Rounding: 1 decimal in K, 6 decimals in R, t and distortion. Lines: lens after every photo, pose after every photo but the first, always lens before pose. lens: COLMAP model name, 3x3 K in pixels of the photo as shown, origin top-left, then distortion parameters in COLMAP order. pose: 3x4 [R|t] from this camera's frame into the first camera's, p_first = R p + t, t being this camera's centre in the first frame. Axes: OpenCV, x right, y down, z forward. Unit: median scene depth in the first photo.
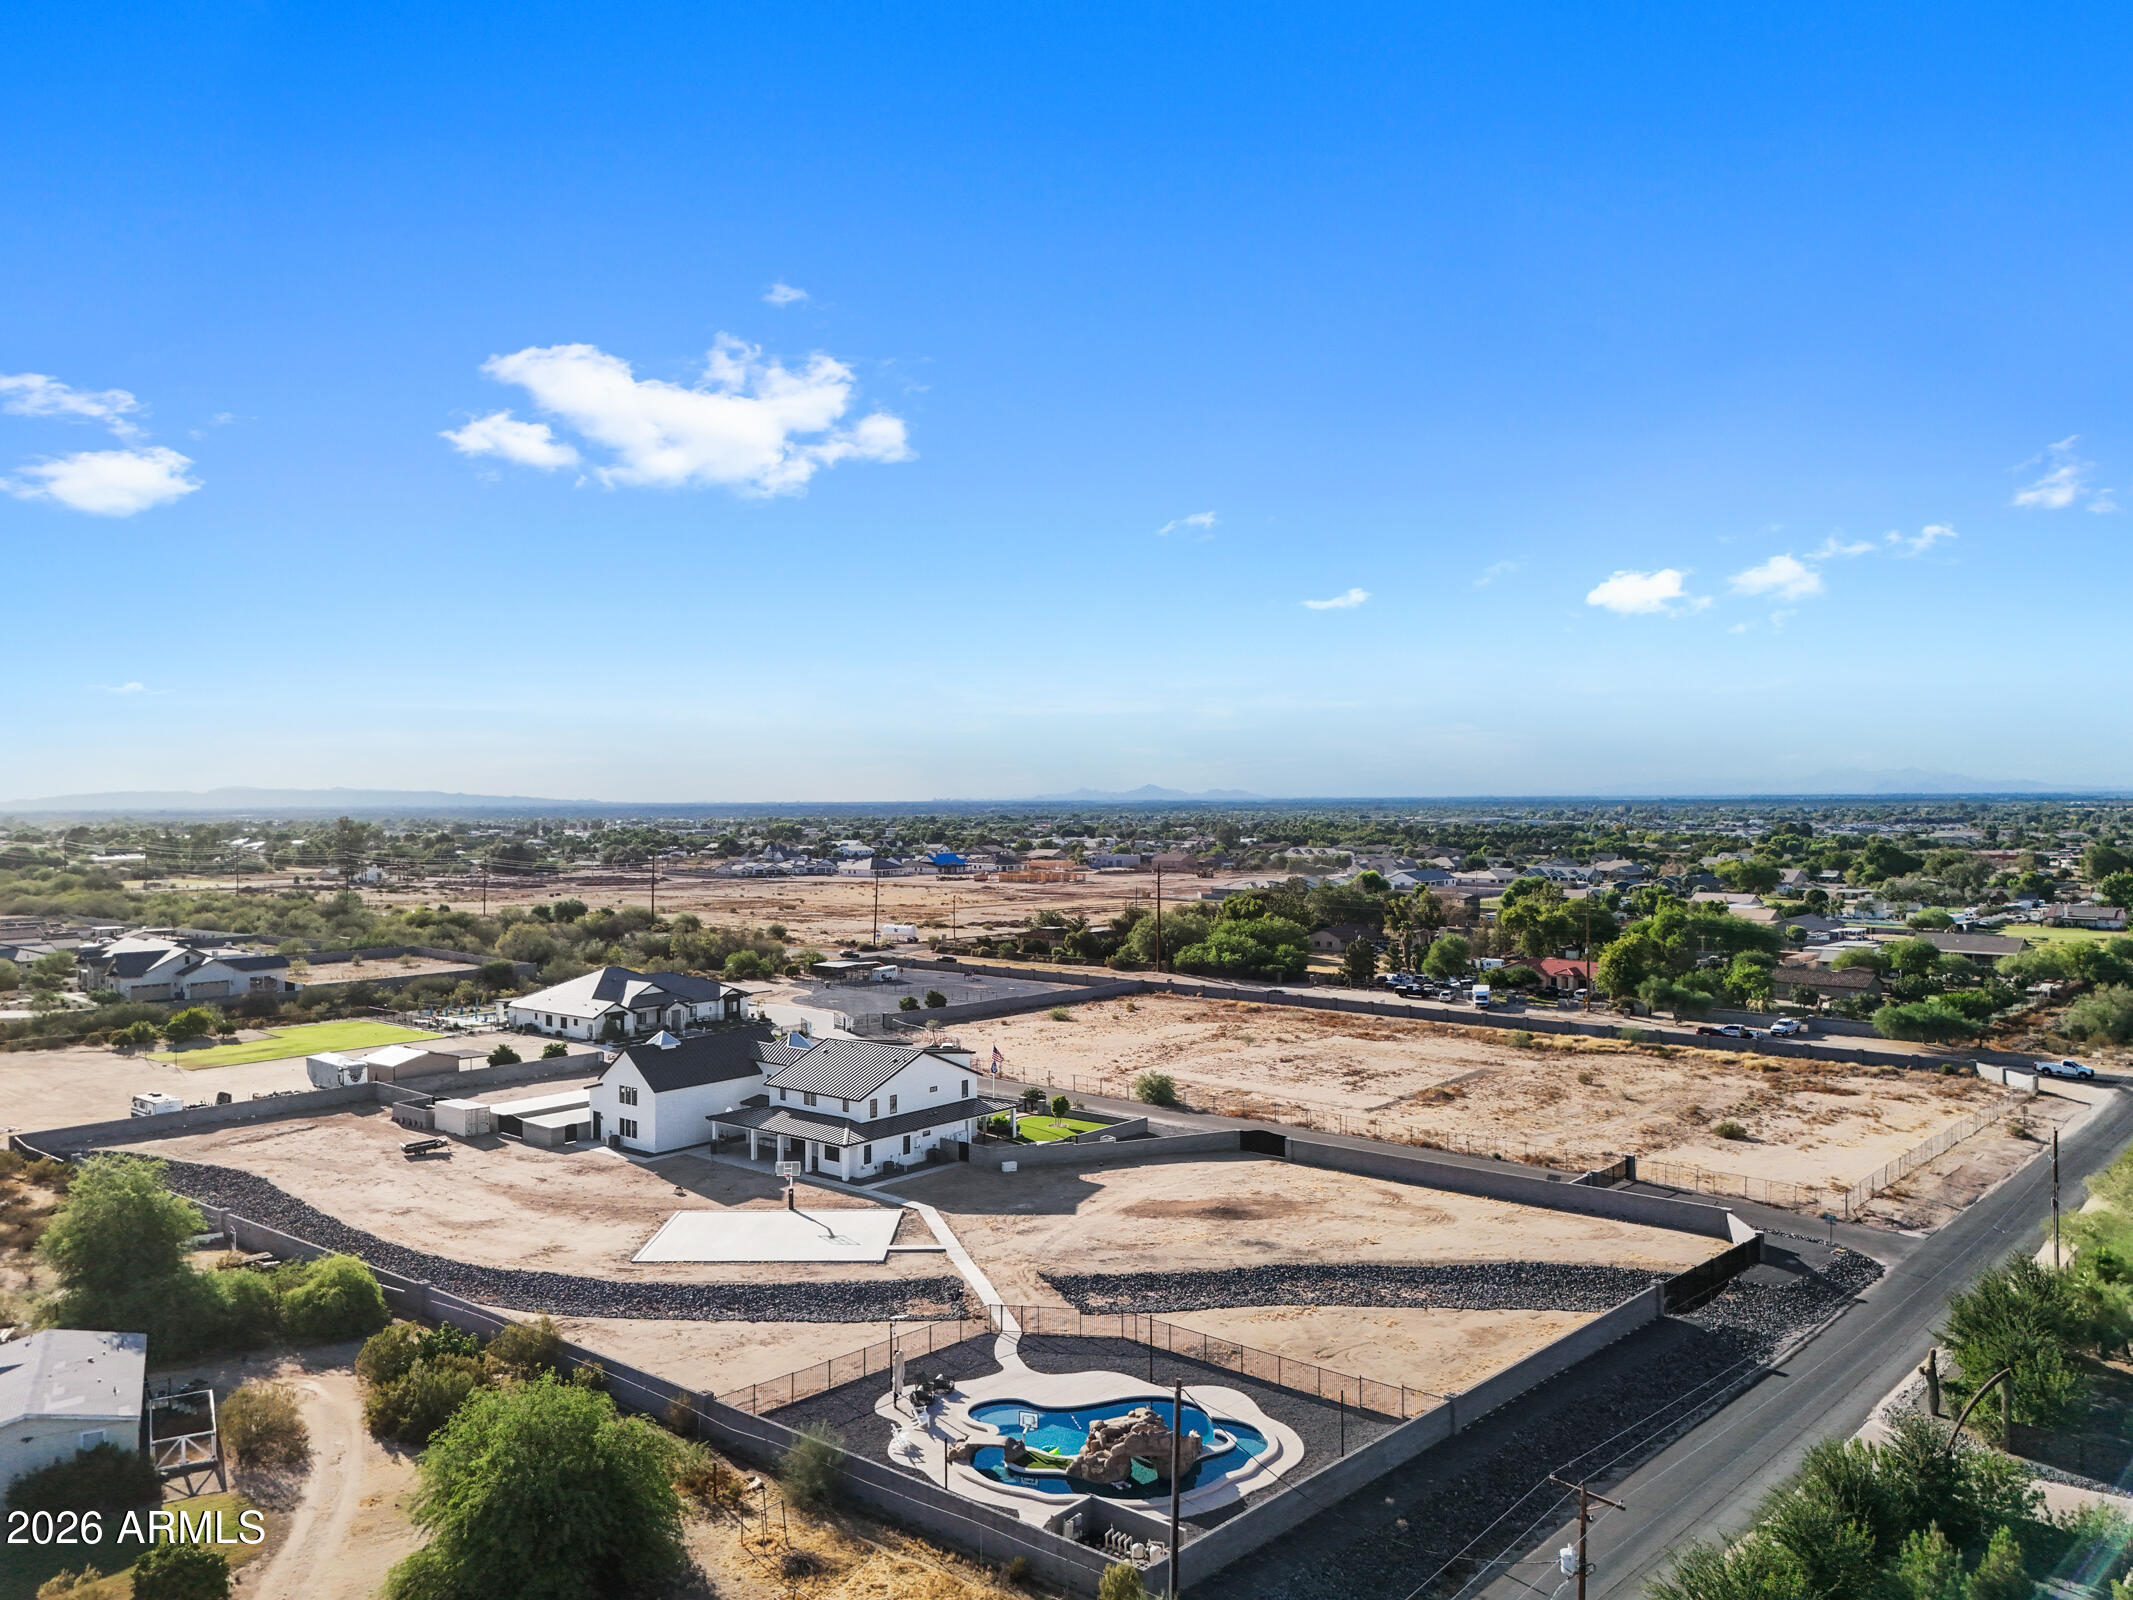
lens RADIAL K [[1599.8, 0, 1062.7], [0, 1599.8, 808.4], [0, 0, 1]] dist [0.065809, -0.052233]
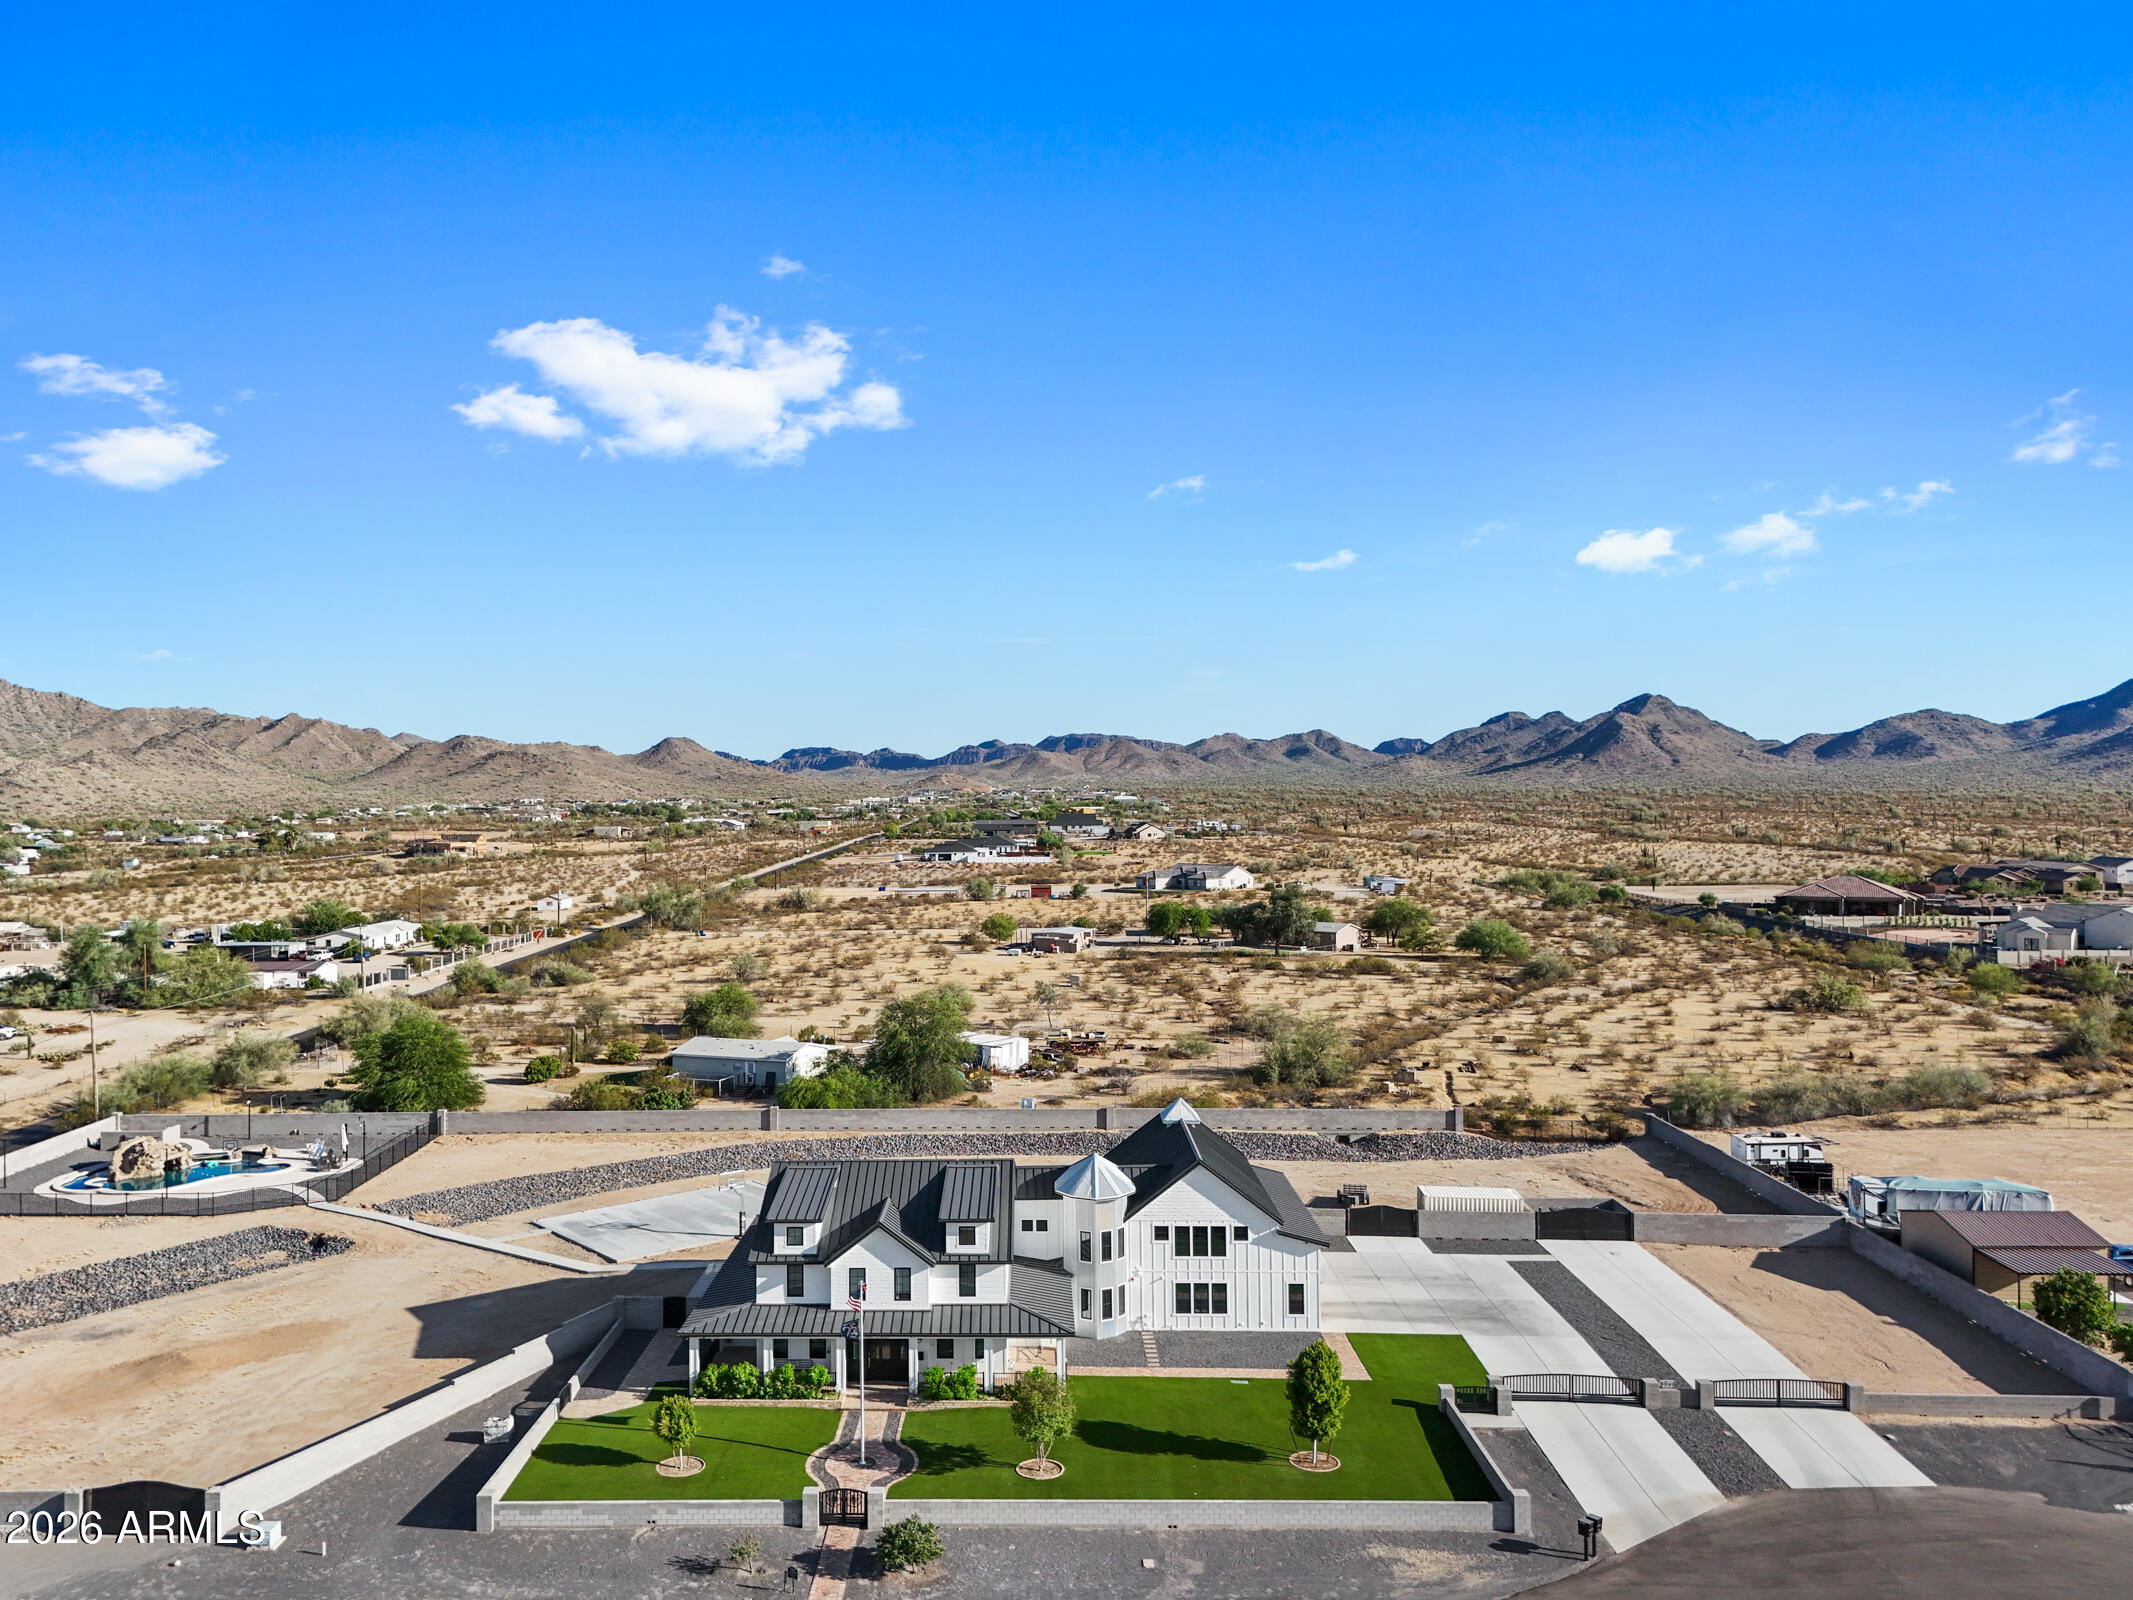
lens RADIAL K [[1616.8, 0, 991.5], [0, 1616.8, 803.5], [0, 0, 1]] dist [0.059725, -0.037393]
pose [[-0.776228, 0.014541, -0.630285, 0.276960], [0.006227, 0.999862, 0.015400, 0.011025], [0.630422, 0.008029, -0.776211, 1.828948]]
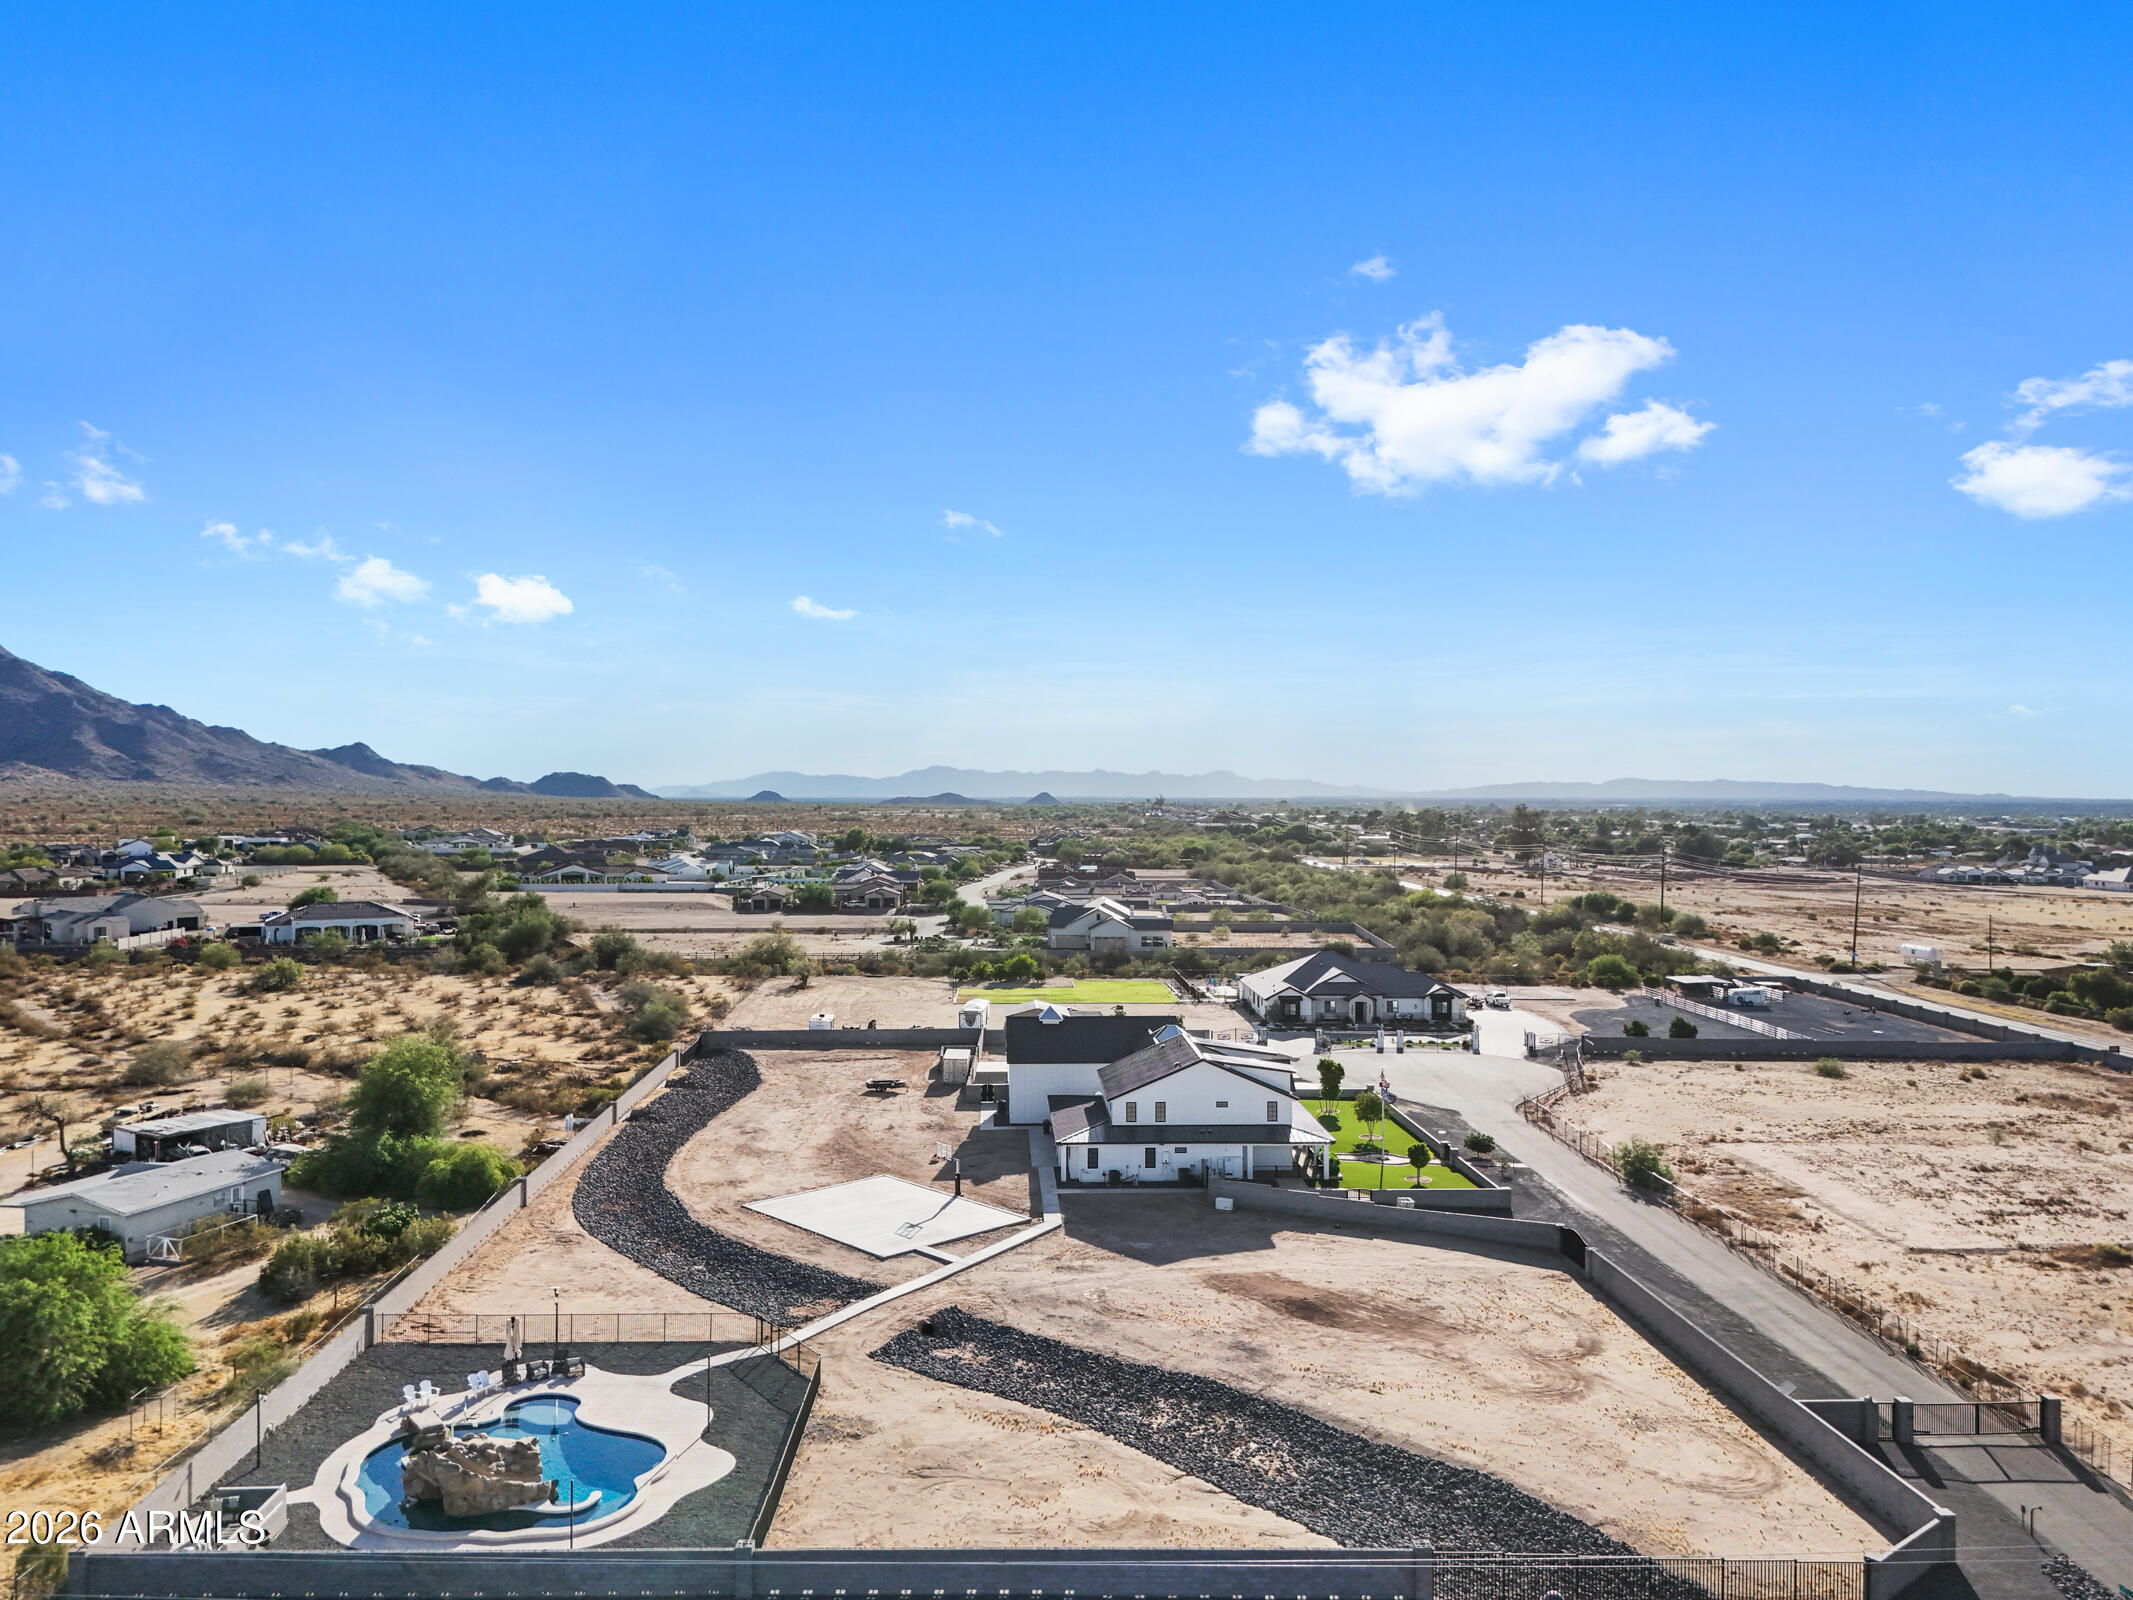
lens RADIAL K [[1599.8, 0, 1062.7], [0, 1599.8, 808.4], [0, 0, 1]] dist [0.065809, -0.052233]
pose [[0.687110, 0.017684, -0.726338, 0.605346], [-0.014250, 0.999839, 0.010863, 0.004420], [0.726414, 0.002886, 0.687251, 0.397835]]
